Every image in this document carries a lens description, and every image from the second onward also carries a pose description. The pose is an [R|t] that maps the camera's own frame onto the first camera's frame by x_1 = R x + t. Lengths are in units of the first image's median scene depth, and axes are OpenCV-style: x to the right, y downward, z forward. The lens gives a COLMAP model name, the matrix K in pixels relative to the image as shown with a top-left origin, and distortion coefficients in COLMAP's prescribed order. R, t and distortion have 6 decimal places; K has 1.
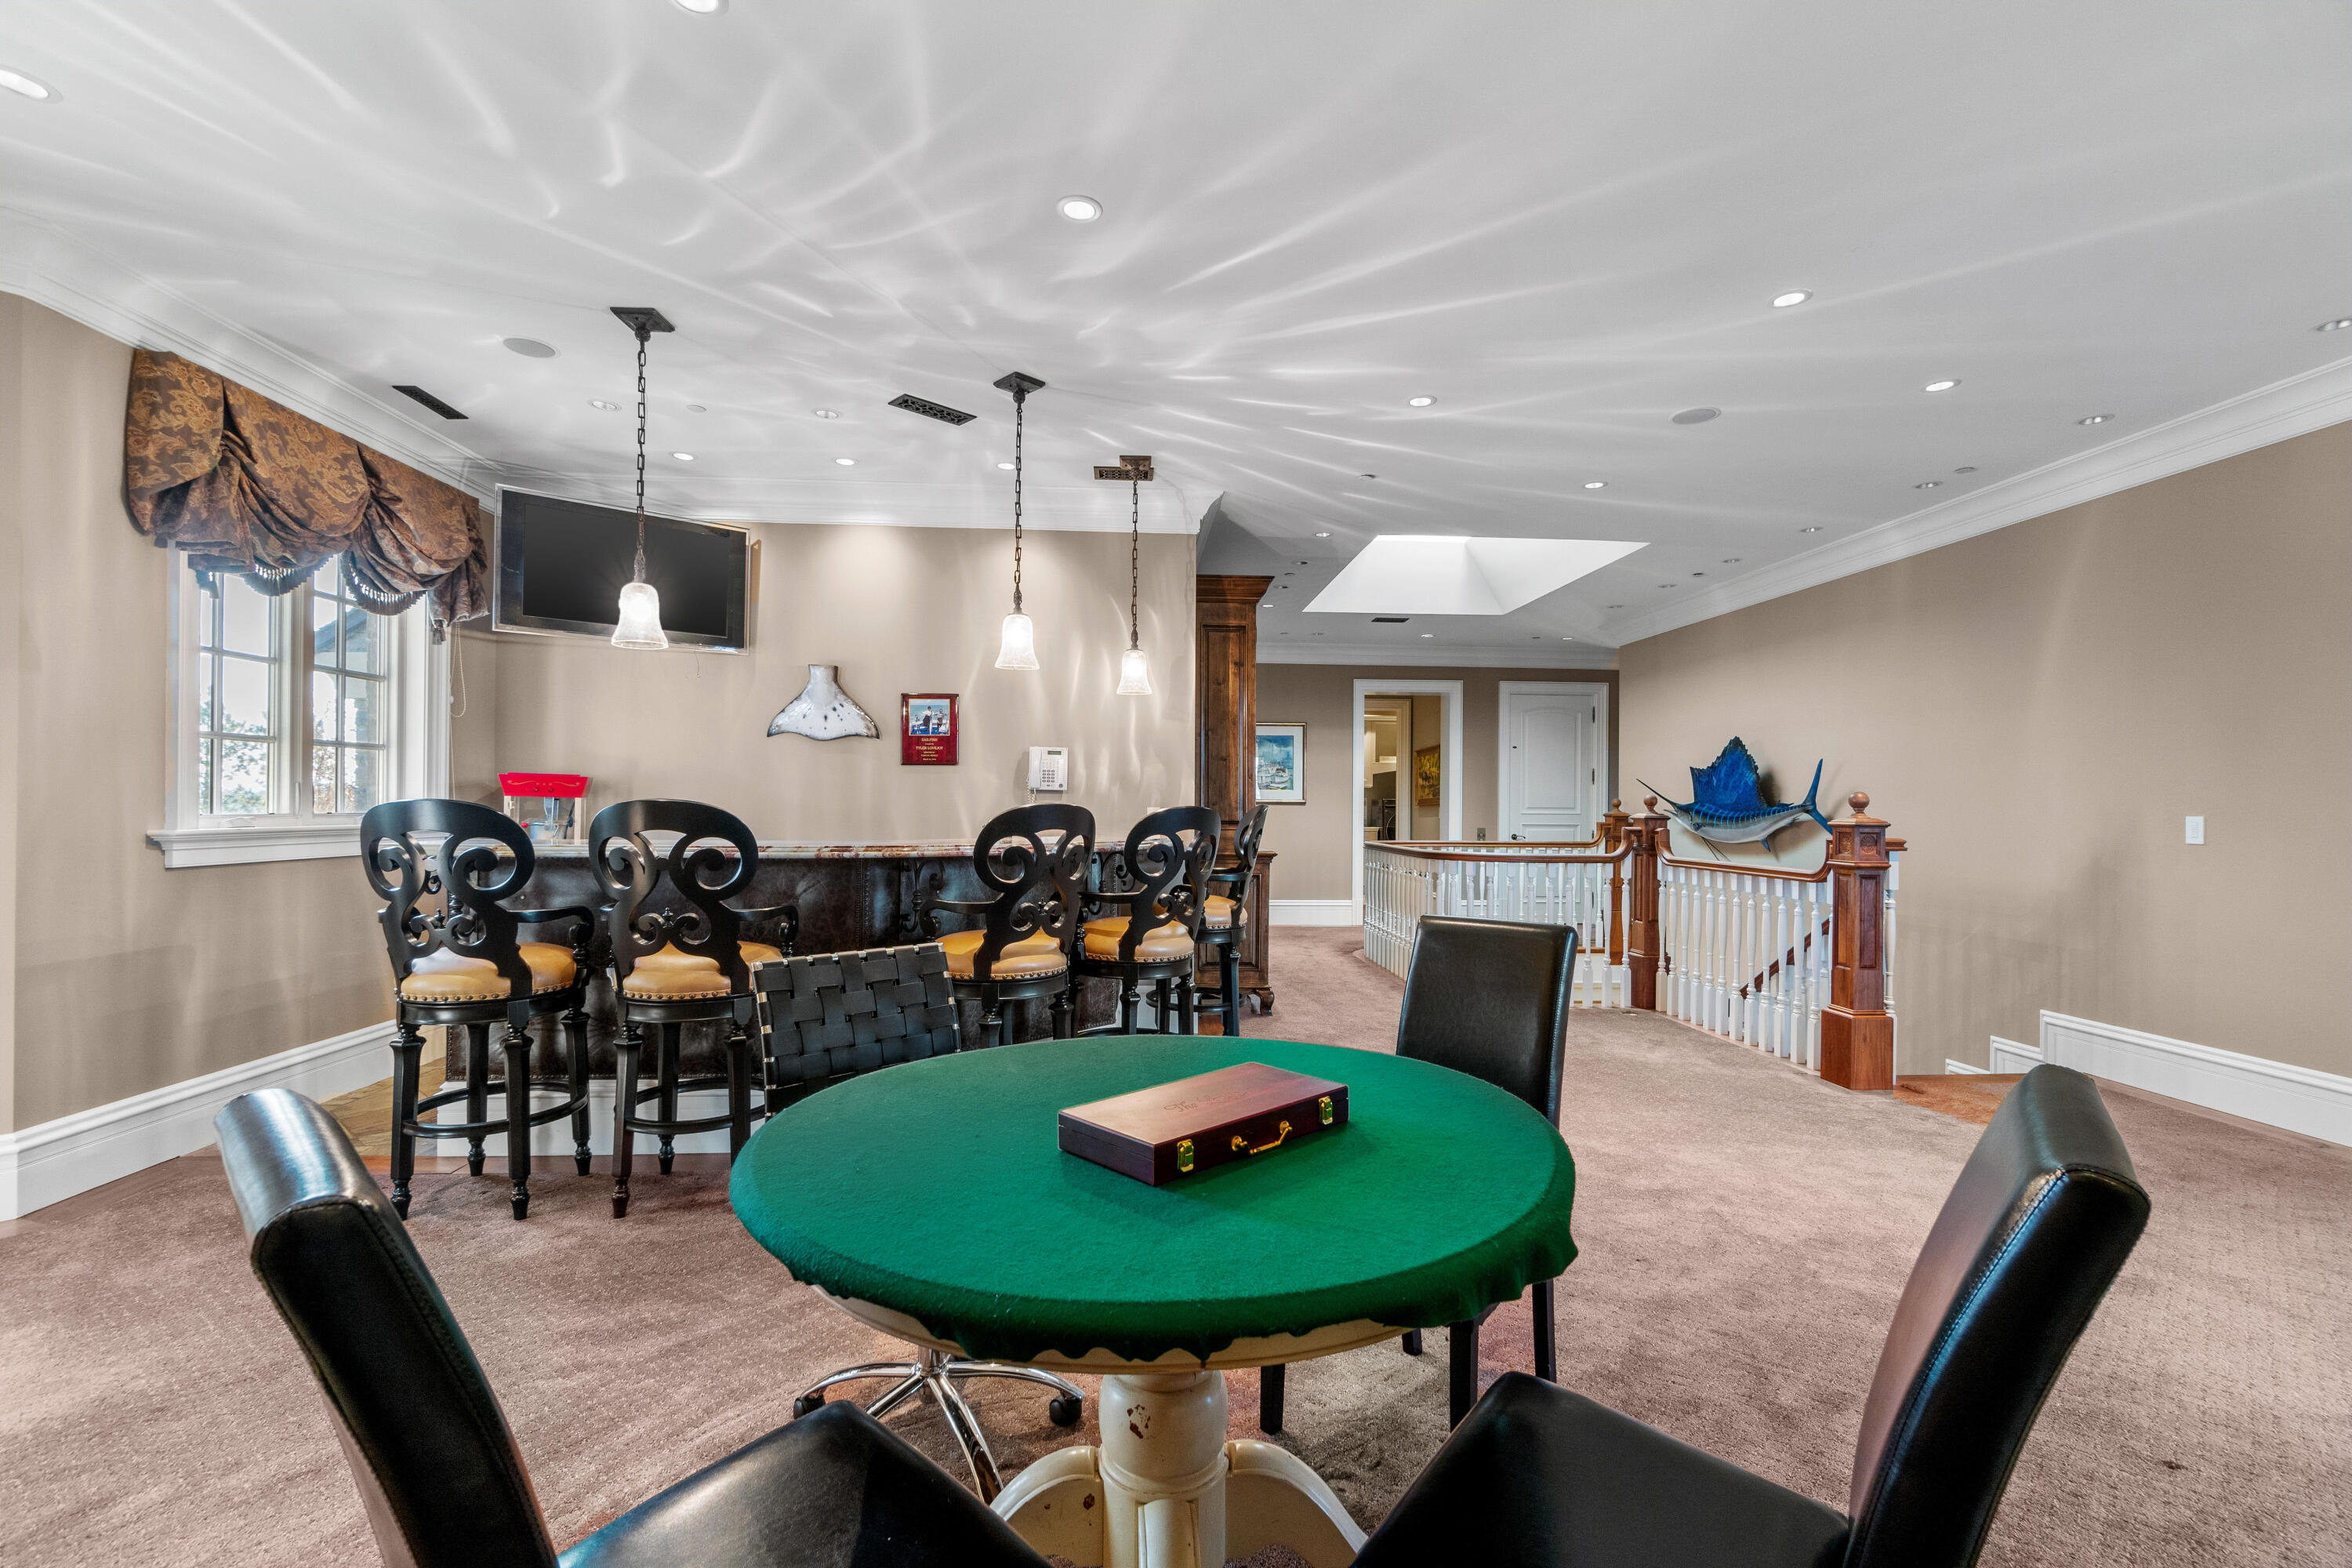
lens RADIAL K [[1024.8, 0, 1182.1], [0, 1024.8, 785.3], [0, 0, 1]] dist [0.002107, 0.000478]
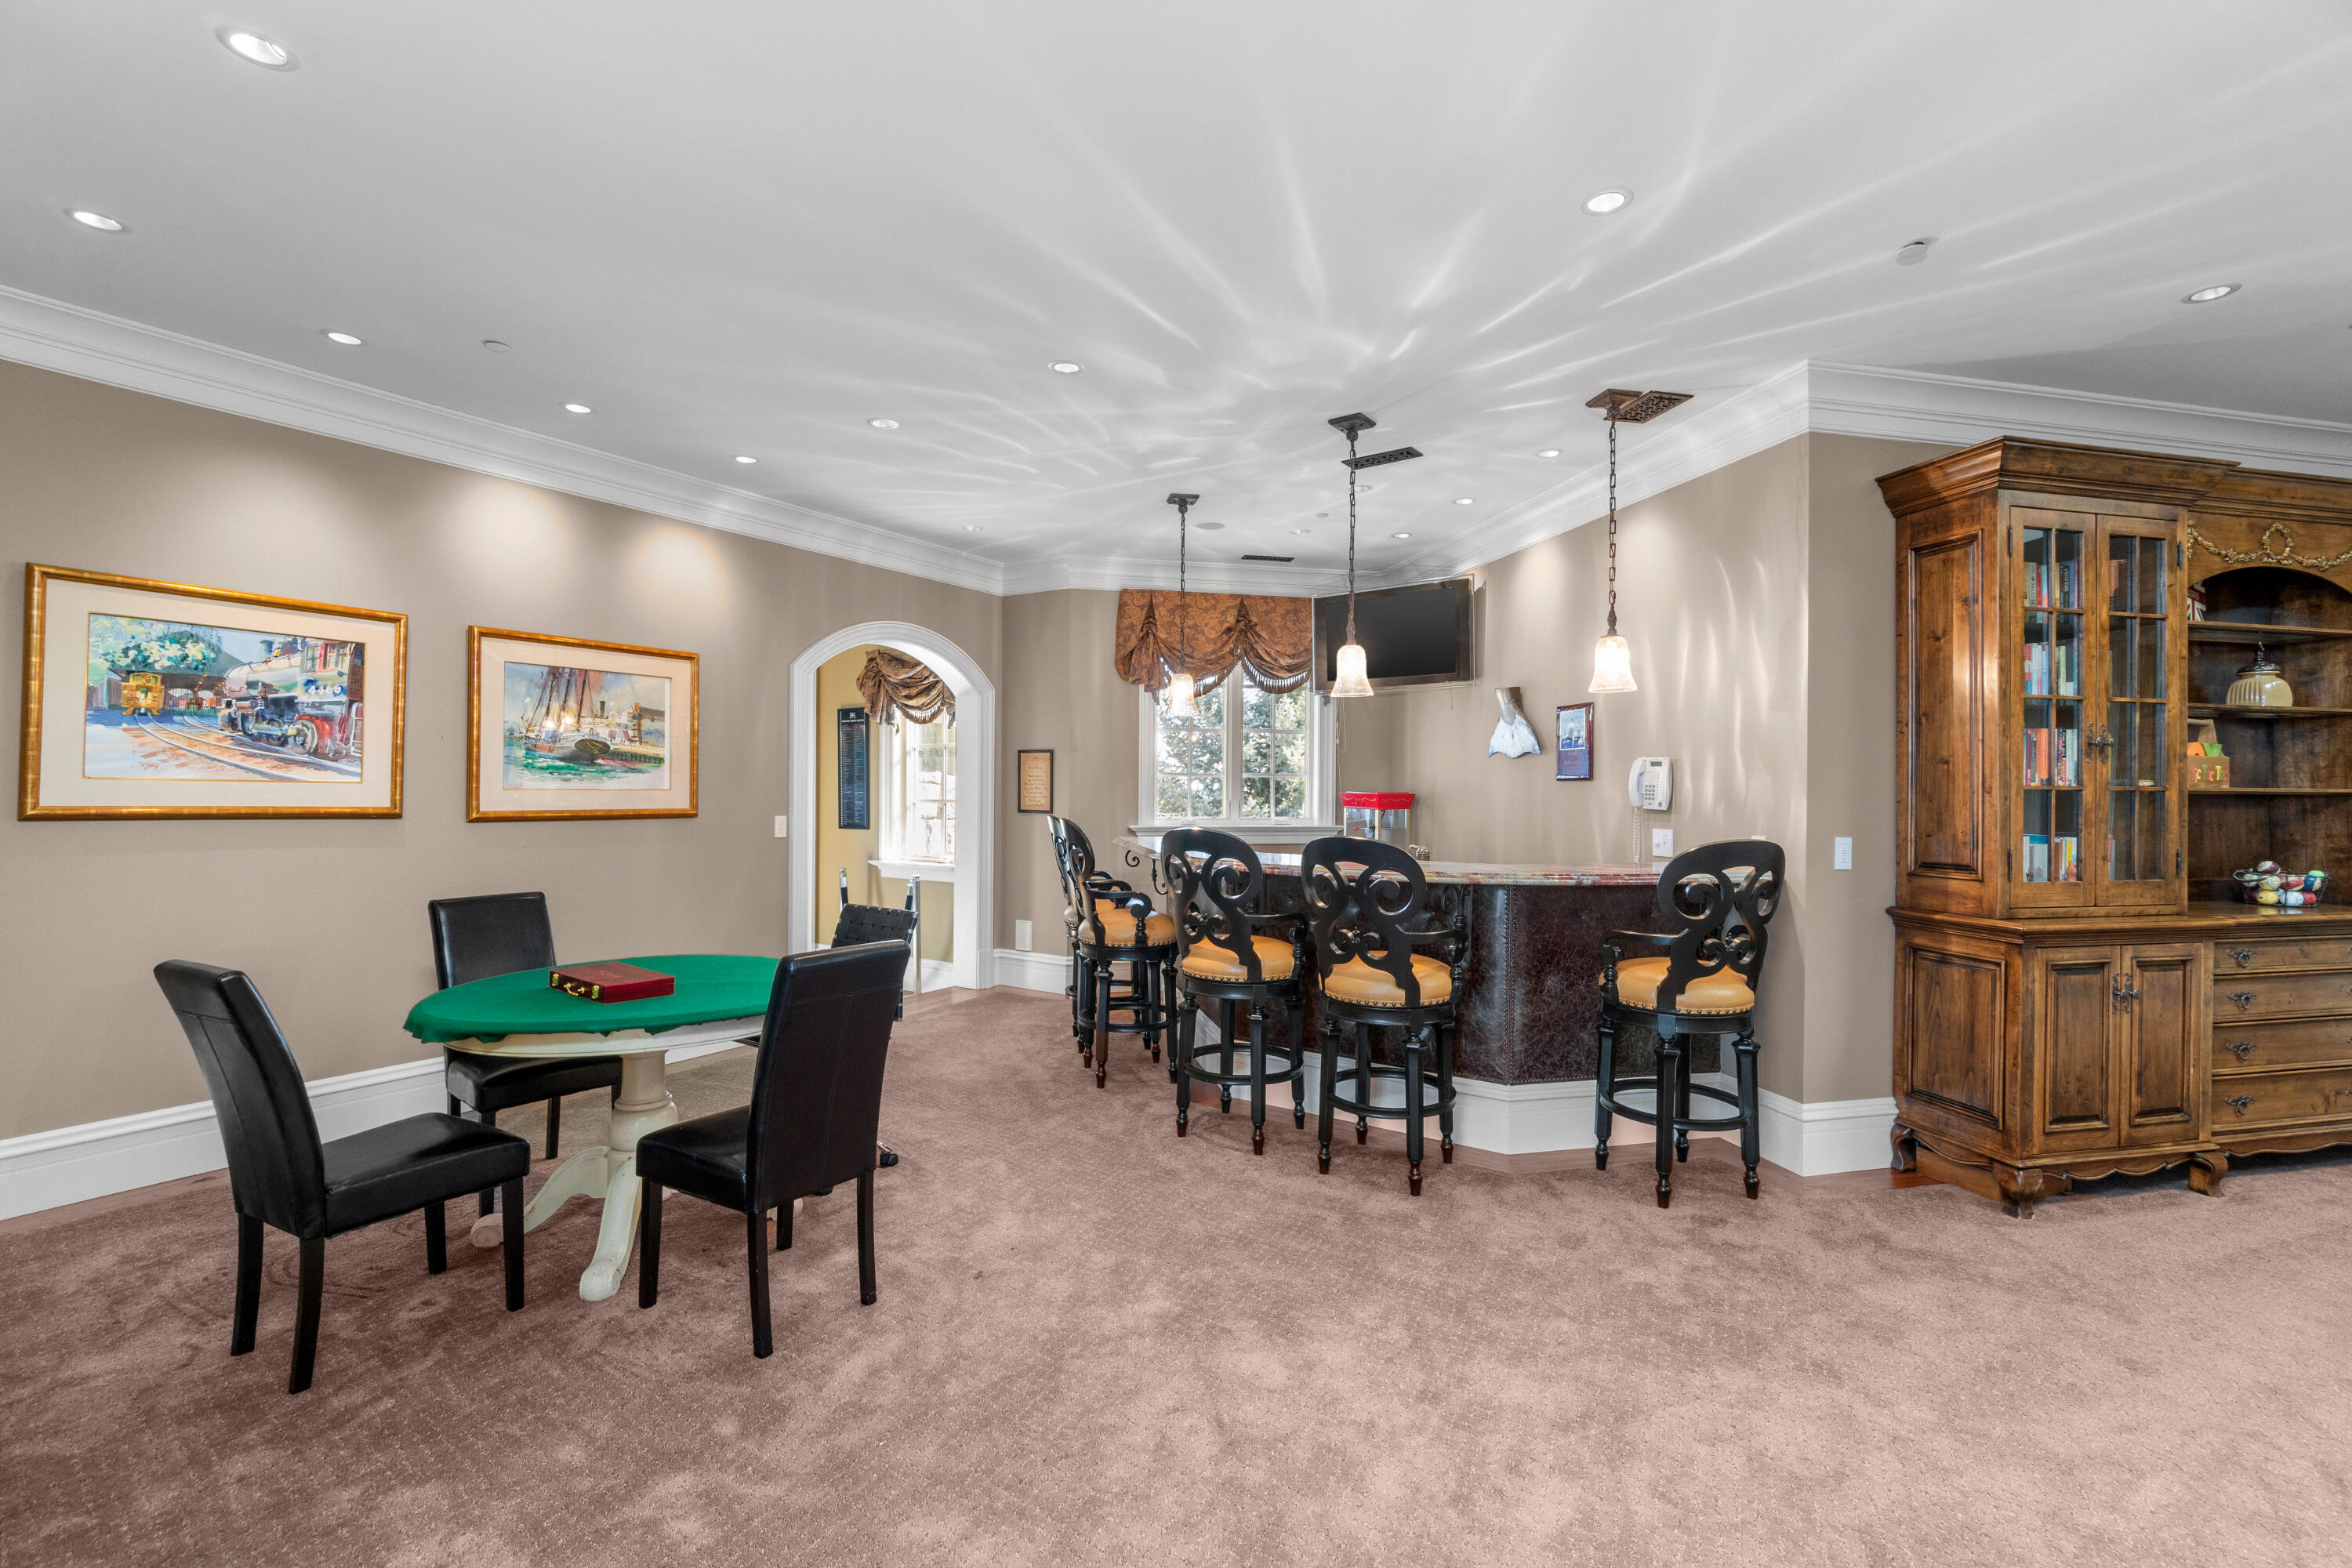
lens RADIAL K [[1024.8, 0, 1182.1], [0, 1024.8, 785.3], [0, 0, 1]] dist [0.002107, 0.000478]
pose [[0.127186, -0.005808, -0.991862, 0.874049], [0.001400, 0.999983, -0.005676, -0.013671], [0.991878, -0.000666, 0.127192, 0.702077]]
